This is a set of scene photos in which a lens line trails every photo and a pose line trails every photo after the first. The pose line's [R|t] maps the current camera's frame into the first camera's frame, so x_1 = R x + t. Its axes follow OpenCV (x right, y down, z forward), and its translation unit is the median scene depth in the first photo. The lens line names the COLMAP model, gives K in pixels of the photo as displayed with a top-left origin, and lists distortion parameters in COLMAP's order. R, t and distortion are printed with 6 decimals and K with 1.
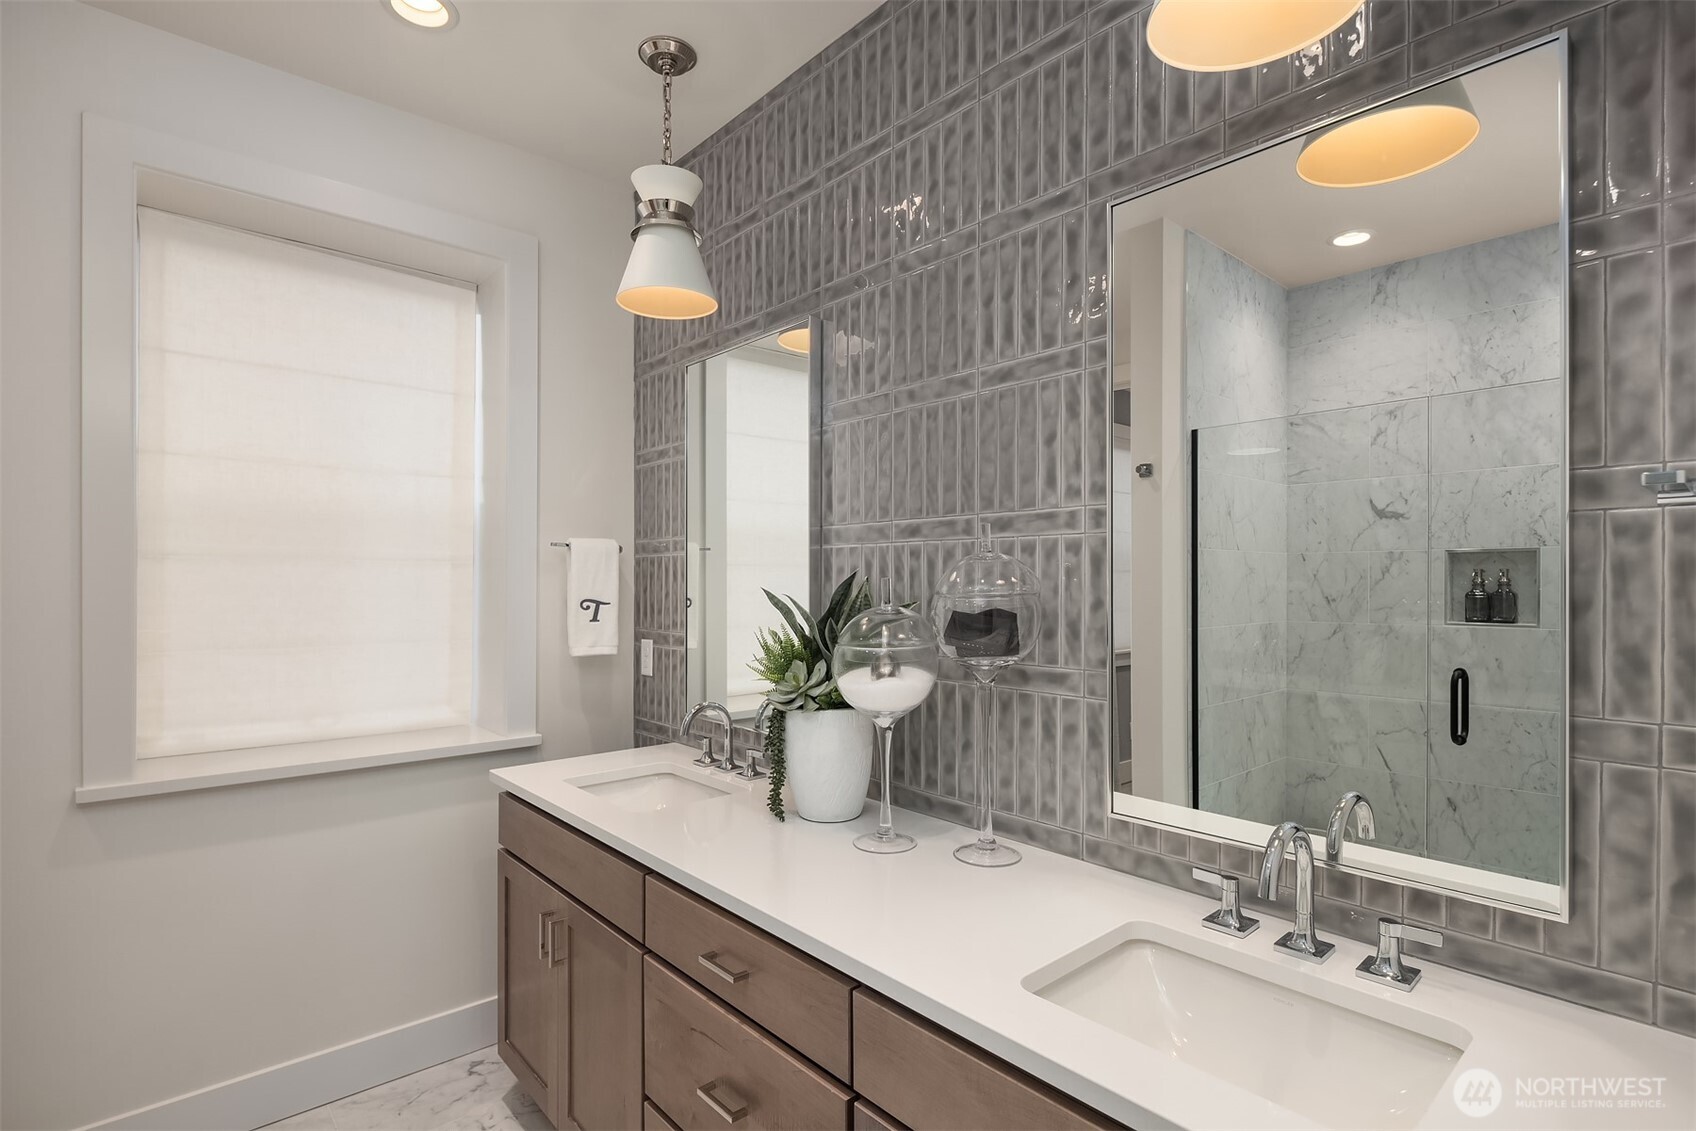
lens RADIAL K [[817.2, 0, 841.9], [0, 817.2, 558.3], [0, 0, 1]] dist [-0.001533, -0.000549]
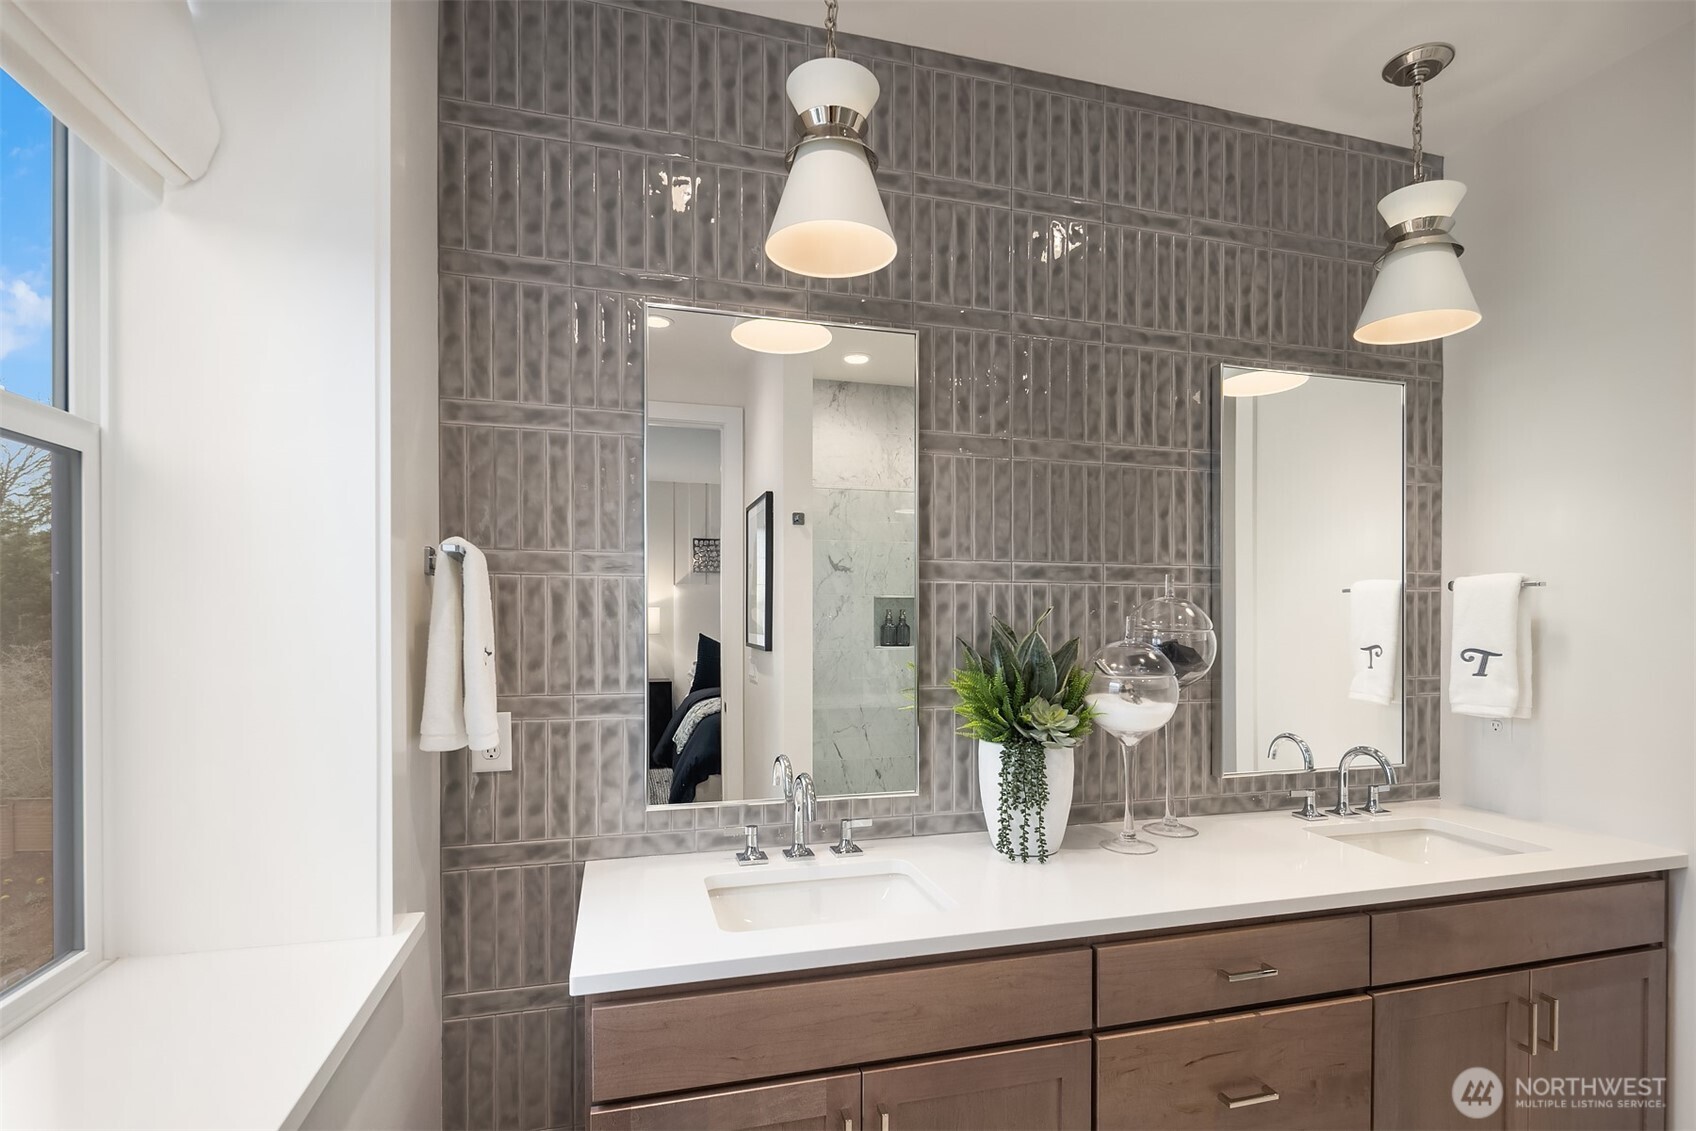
lens RADIAL K [[826.1, 0, 851.8], [0, 826.1, 596.4], [0, 0, 1]] dist [0.001139, 0.000197]
pose [[0.433092, 0.024419, 0.901019, -1.045110], [-0.028601, 0.999502, -0.013341, 0.020641], [-0.900896, -0.019992, 0.433575, 0.759672]]
